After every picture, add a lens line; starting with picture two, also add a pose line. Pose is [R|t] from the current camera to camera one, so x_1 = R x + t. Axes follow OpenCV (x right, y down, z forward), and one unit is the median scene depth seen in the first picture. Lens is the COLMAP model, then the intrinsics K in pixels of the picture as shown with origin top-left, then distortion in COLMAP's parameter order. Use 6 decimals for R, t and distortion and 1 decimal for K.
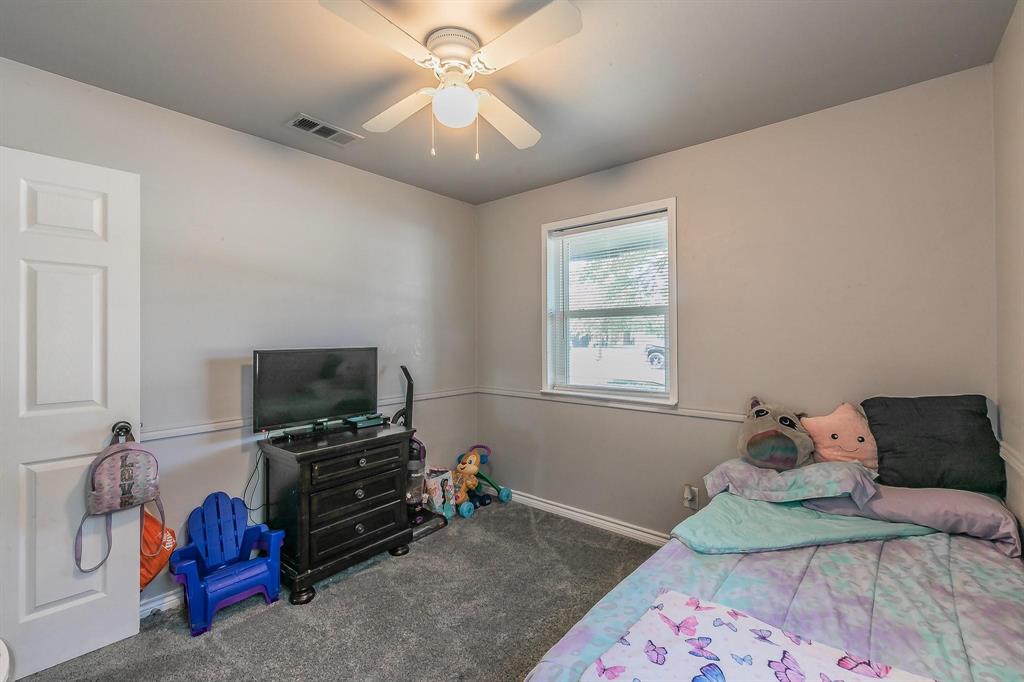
lens RADIAL K [[447.0, 0, 511.5], [0, 447.0, 329.3], [0, 0, 1]] dist [-0.002231, -0.000240]
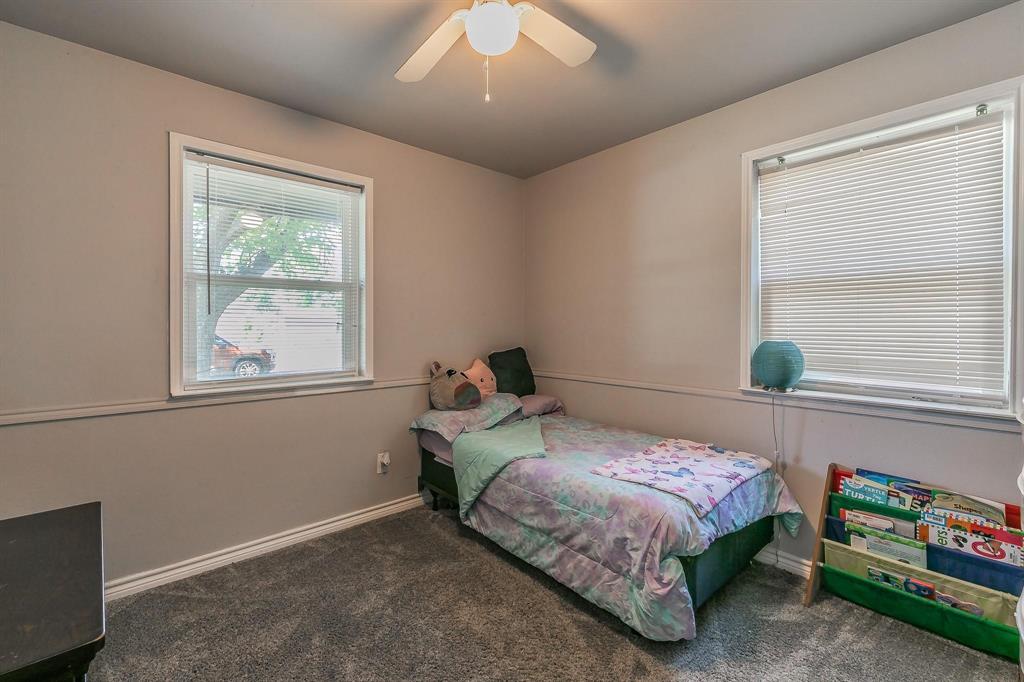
lens RADIAL K [[447.0, 0, 511.5], [0, 447.0, 329.3], [0, 0, 1]] dist [-0.002231, -0.000240]
pose [[0.116818, 0.001846, 0.993152, -0.623092], [-0.012305, 0.999924, -0.000411, 0.048680], [-0.993077, -0.012173, 0.116832, 0.558150]]
